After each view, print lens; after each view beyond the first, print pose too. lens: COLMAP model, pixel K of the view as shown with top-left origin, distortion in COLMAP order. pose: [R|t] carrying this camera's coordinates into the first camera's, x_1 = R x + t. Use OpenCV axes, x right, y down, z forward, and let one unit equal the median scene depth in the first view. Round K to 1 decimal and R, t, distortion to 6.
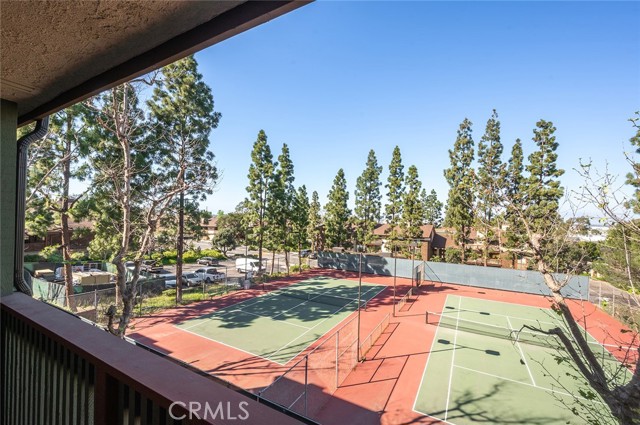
lens RADIAL K [[268.4, 0, 324.2], [0, 268.4, 217.1], [0, 0, 1]] dist [-0.000341, -0.000709]
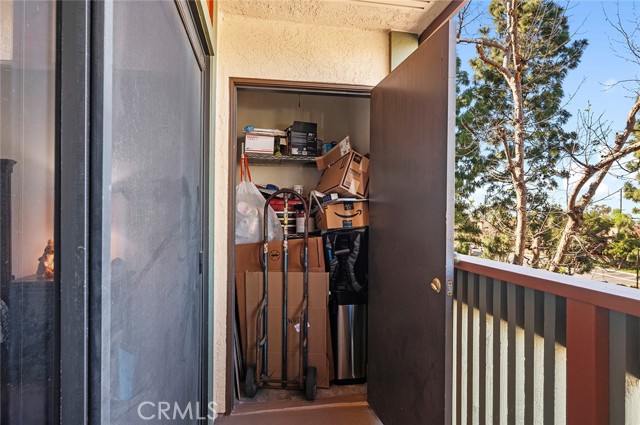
lens RADIAL K [[363.1, 0, 321.2], [0, 363.1, 216.4], [0, 0, 1]] dist [-0.024706, -0.000907]
pose [[0.626936, -0.014384, -0.778938, -0.141034], [0.001401, 0.999849, -0.017336, 0.014658], [0.779070, 0.009777, 0.626861, 0.057616]]
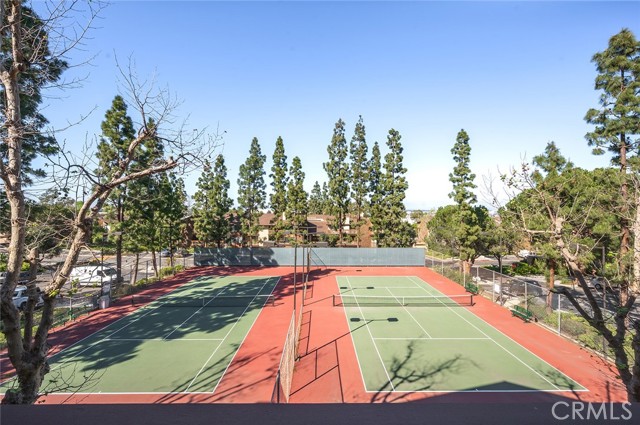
lens RADIAL K [[269.3, 0, 308.3], [0, 269.3, 202.0], [0, 0, 1]] dist [0.001703, -0.000876]
pose [[0.871793, -0.007973, 0.489810, -0.175790], [0.016104, 0.999794, -0.012389, -0.003774], [-0.489610, 0.018689, 0.871741, 0.086218]]
